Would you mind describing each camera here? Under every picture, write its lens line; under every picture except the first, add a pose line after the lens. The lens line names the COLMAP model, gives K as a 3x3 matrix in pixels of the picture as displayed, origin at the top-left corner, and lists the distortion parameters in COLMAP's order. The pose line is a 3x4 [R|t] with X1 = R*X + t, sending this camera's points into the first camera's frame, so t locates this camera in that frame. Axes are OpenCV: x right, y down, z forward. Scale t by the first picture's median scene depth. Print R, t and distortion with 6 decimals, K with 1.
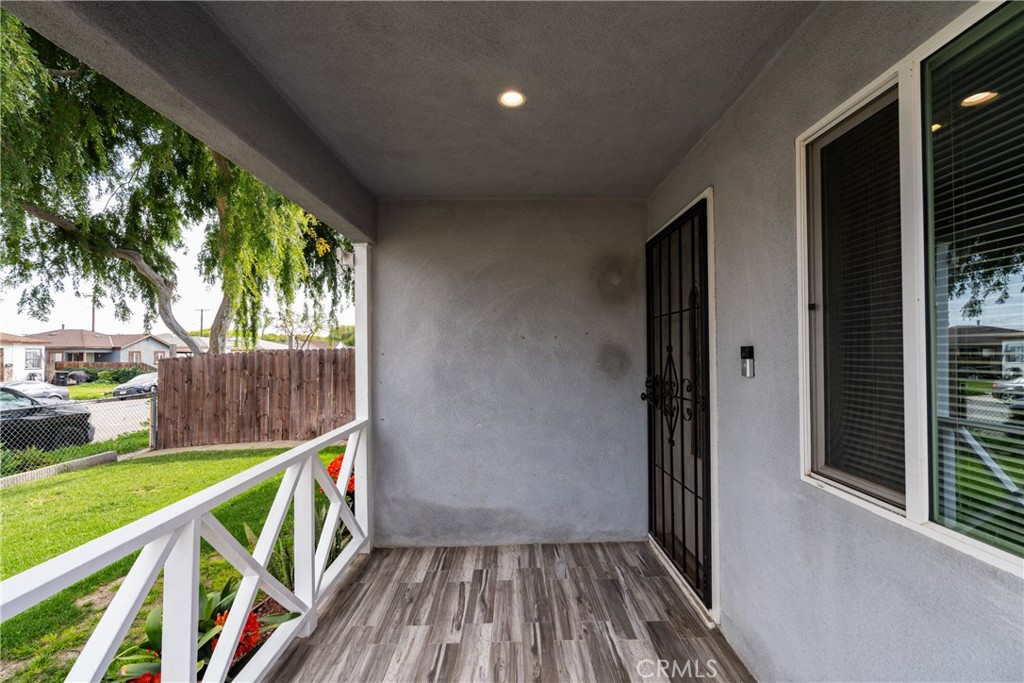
lens RADIAL K [[470.3, 0, 508.2], [0, 470.3, 340.9], [0, 0, 1]] dist [0.010039, 0.001529]
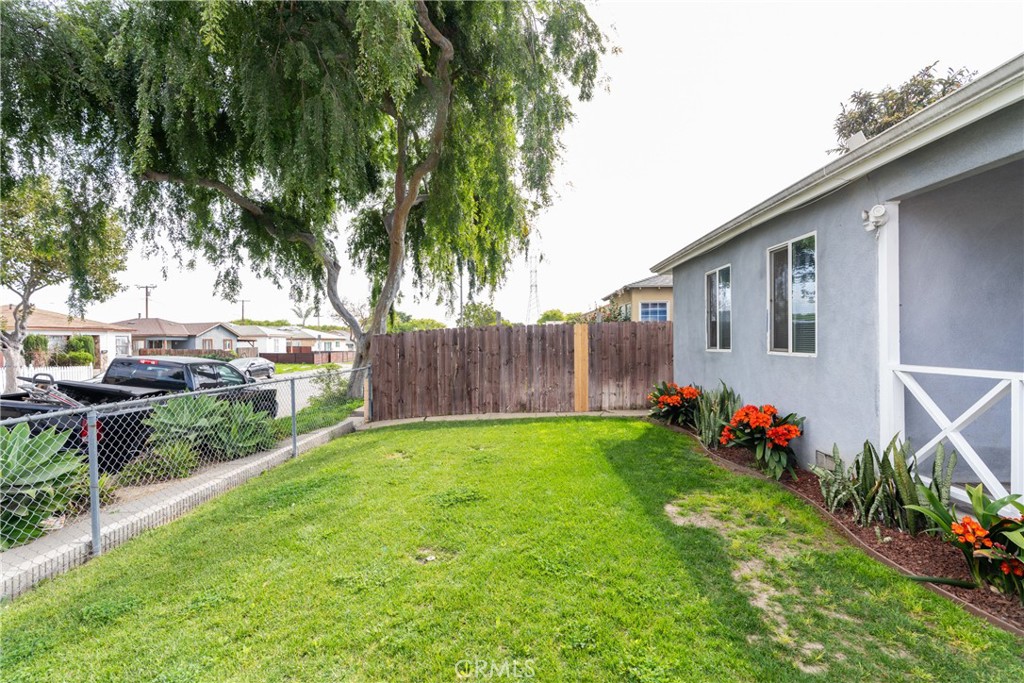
lens RADIAL K [[470.3, 0, 515.4], [0, 470.3, 339.8], [0, 0, 1]] dist [0.010039, 0.001529]
pose [[0.999811, -0.003393, -0.019120, -0.404242], [0.003748, 0.999821, 0.018551, 0.029896], [0.019054, -0.018619, 0.999645, -0.038534]]
